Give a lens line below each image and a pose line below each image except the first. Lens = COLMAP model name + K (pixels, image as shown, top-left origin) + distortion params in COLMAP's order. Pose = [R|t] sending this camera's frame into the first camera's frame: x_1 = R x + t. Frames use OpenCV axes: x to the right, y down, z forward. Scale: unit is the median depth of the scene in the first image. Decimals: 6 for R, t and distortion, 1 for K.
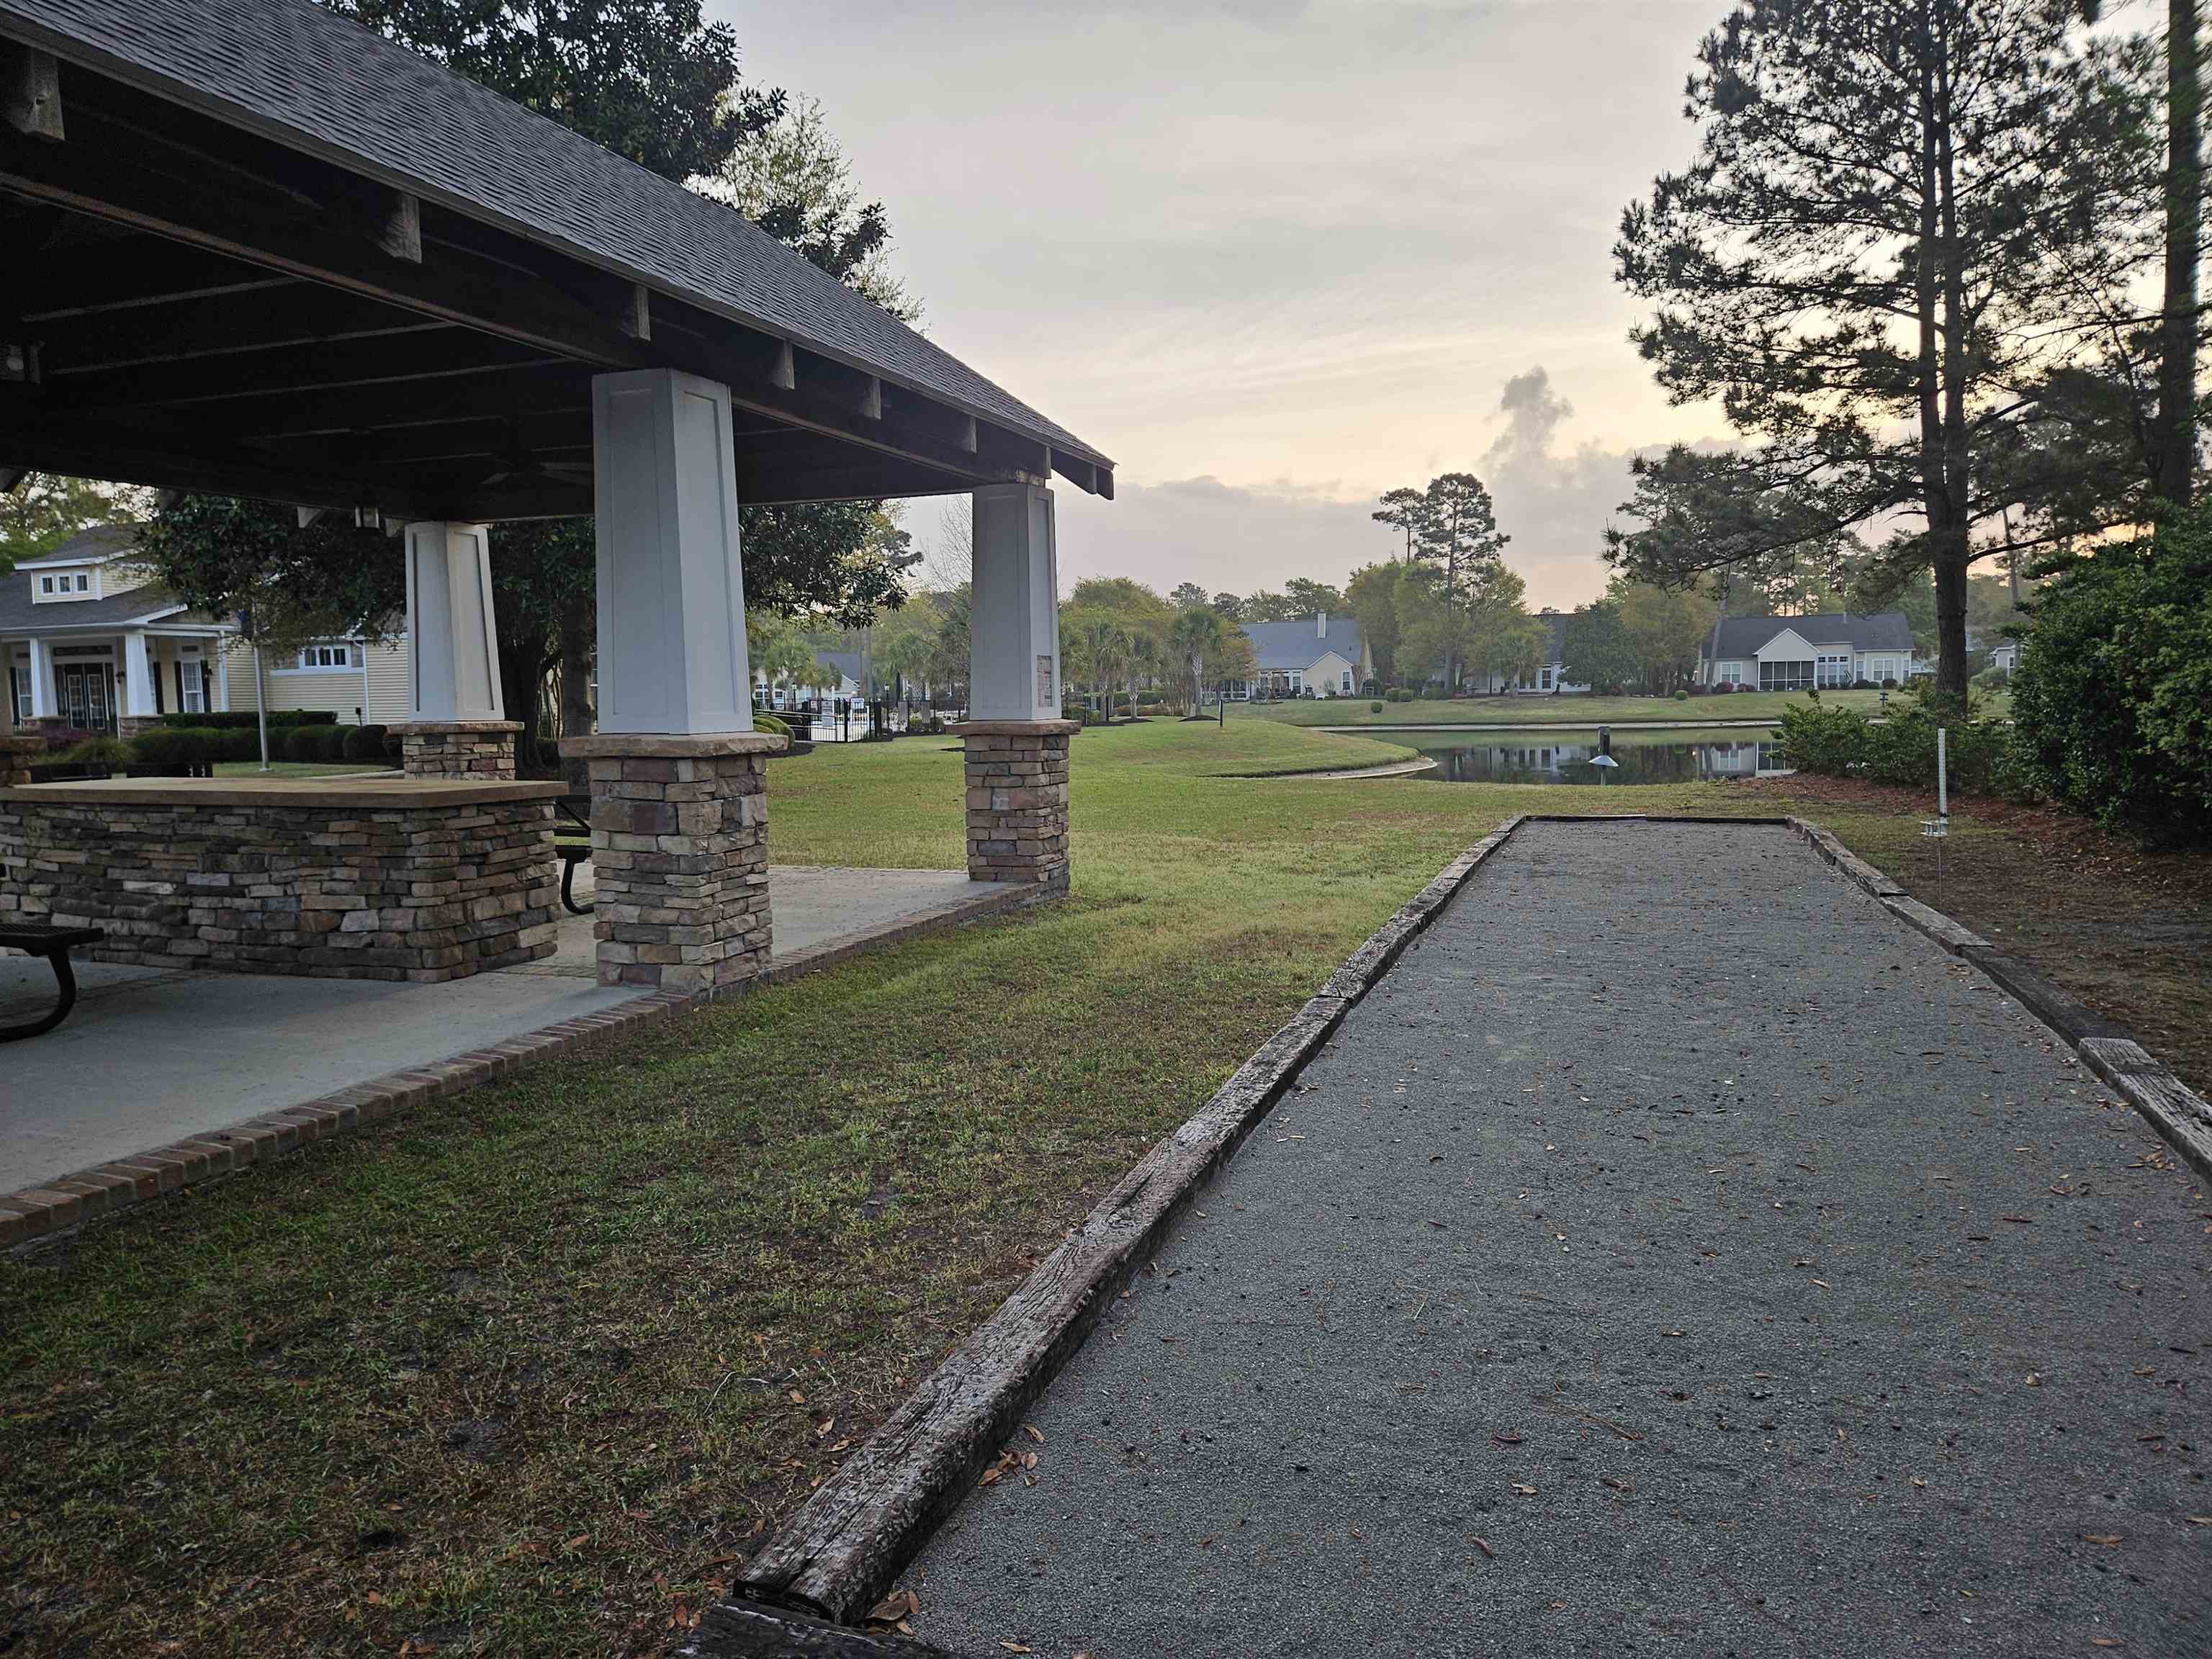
lens RADIAL K [[1484.1, 0, 1111.9], [0, 1484.1, 818.9], [0, 0, 1]] dist [0.069905, -0.049895]
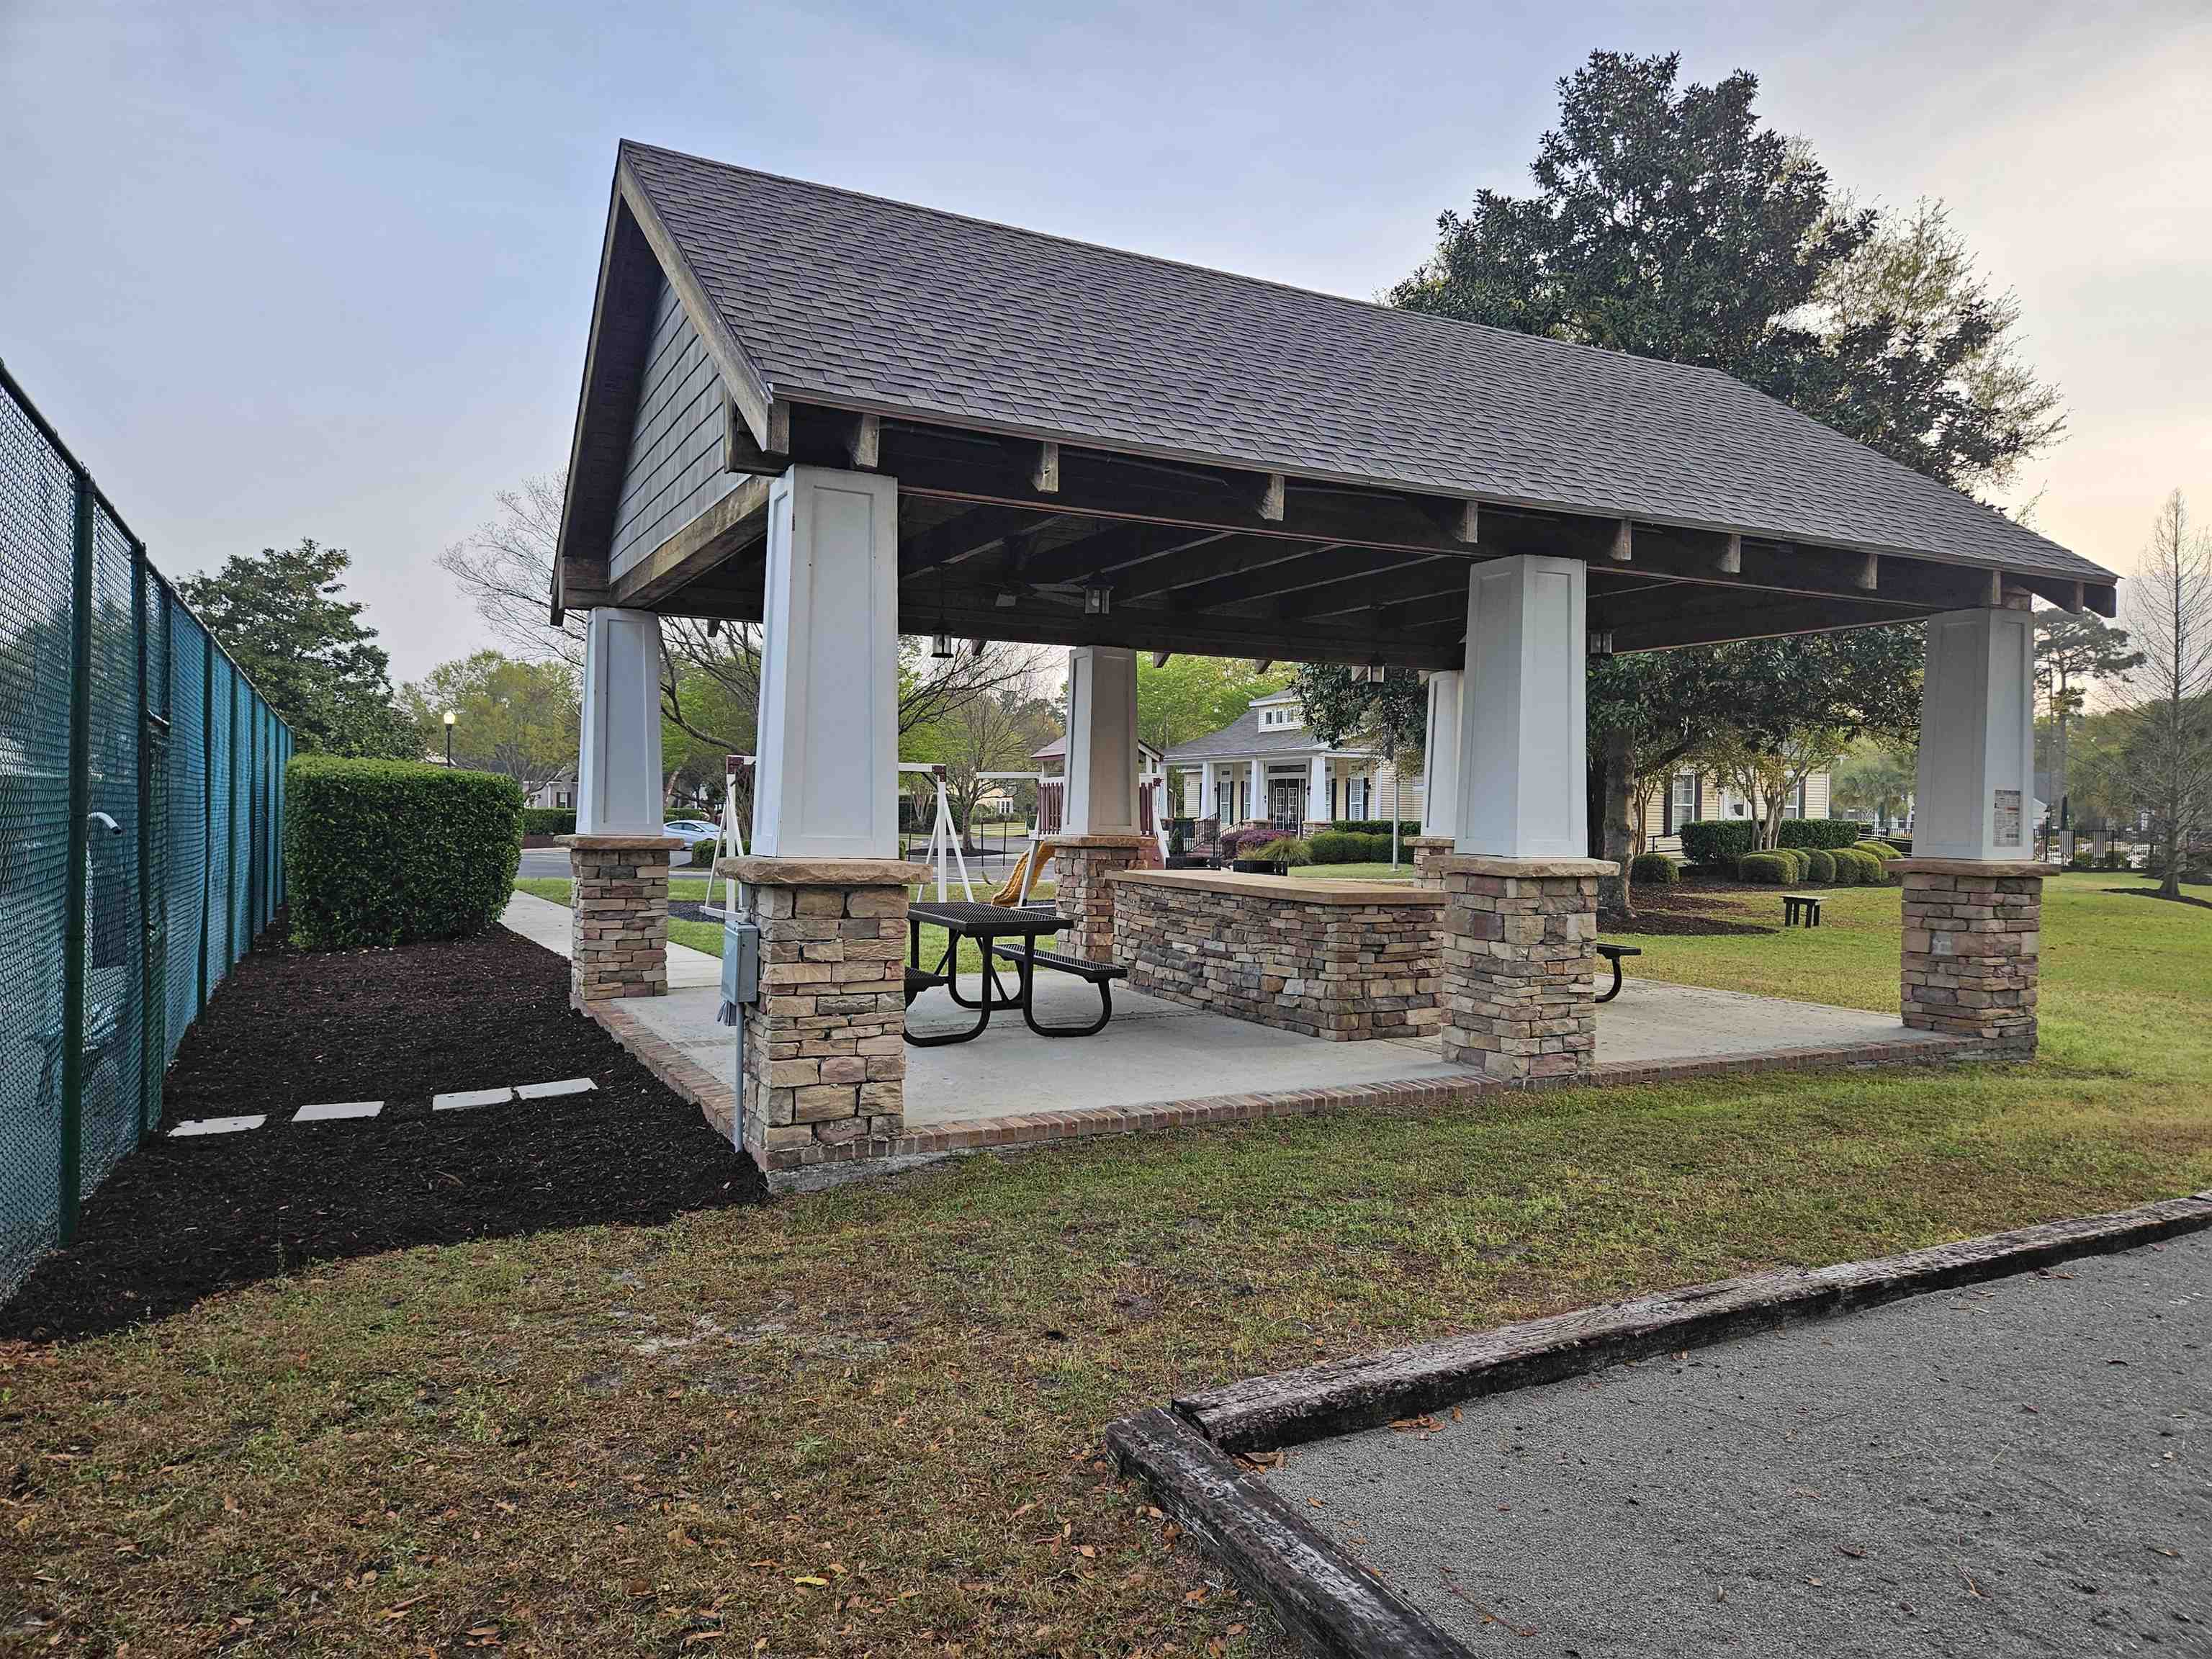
lens RADIAL K [[1484.1, 0, 1107.2], [0, 1484.1, 828.5], [0, 0, 1]] dist [0.069905, -0.049895]
pose [[0.740699, 0.036625, -0.670838, 0.246487], [-0.084019, 0.995724, -0.038406, -0.006539], [0.666563, 0.084810, 0.740608, -0.083562]]
